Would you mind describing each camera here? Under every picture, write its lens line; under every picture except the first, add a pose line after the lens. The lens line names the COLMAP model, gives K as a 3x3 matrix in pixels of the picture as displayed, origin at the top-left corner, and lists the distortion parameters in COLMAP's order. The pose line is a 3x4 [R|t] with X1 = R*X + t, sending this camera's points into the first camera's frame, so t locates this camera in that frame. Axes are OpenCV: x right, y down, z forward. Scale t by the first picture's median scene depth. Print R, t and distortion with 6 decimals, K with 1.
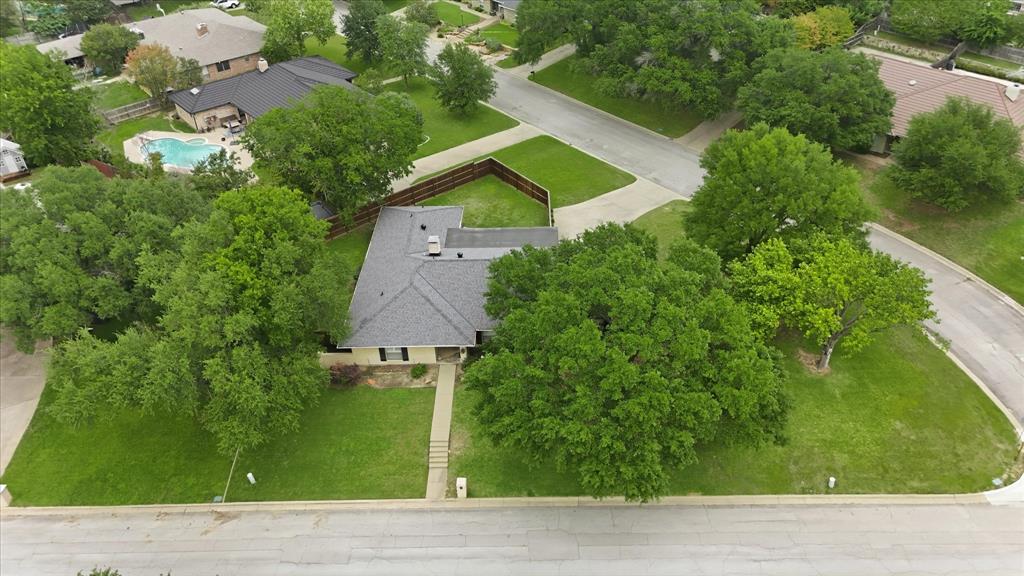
lens RADIAL K [[776.2, 0, 514.5], [0, 776.2, 289.3], [0, 0, 1]] dist [0.044681, -0.026861]
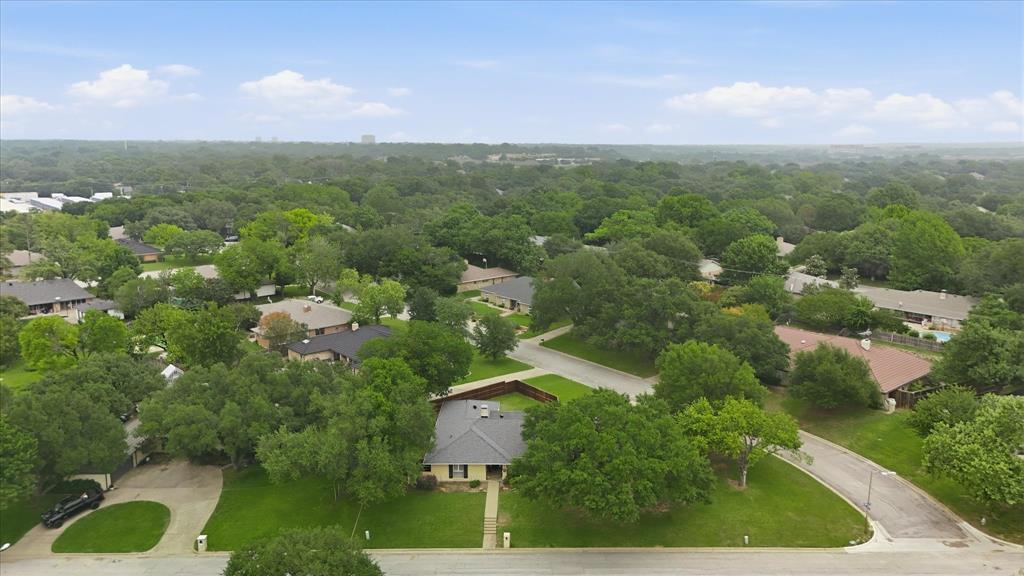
lens RADIAL K [[776.2, 0, 514.7], [0, 776.2, 289.9], [0, 0, 1]] dist [0.044681, -0.026861]
pose [[0.999686, 0.024621, 0.004753, -0.062730], [-0.020353, 0.907424, -0.419722, 0.396825], [-0.014647, 0.419494, 0.907640, -0.524610]]
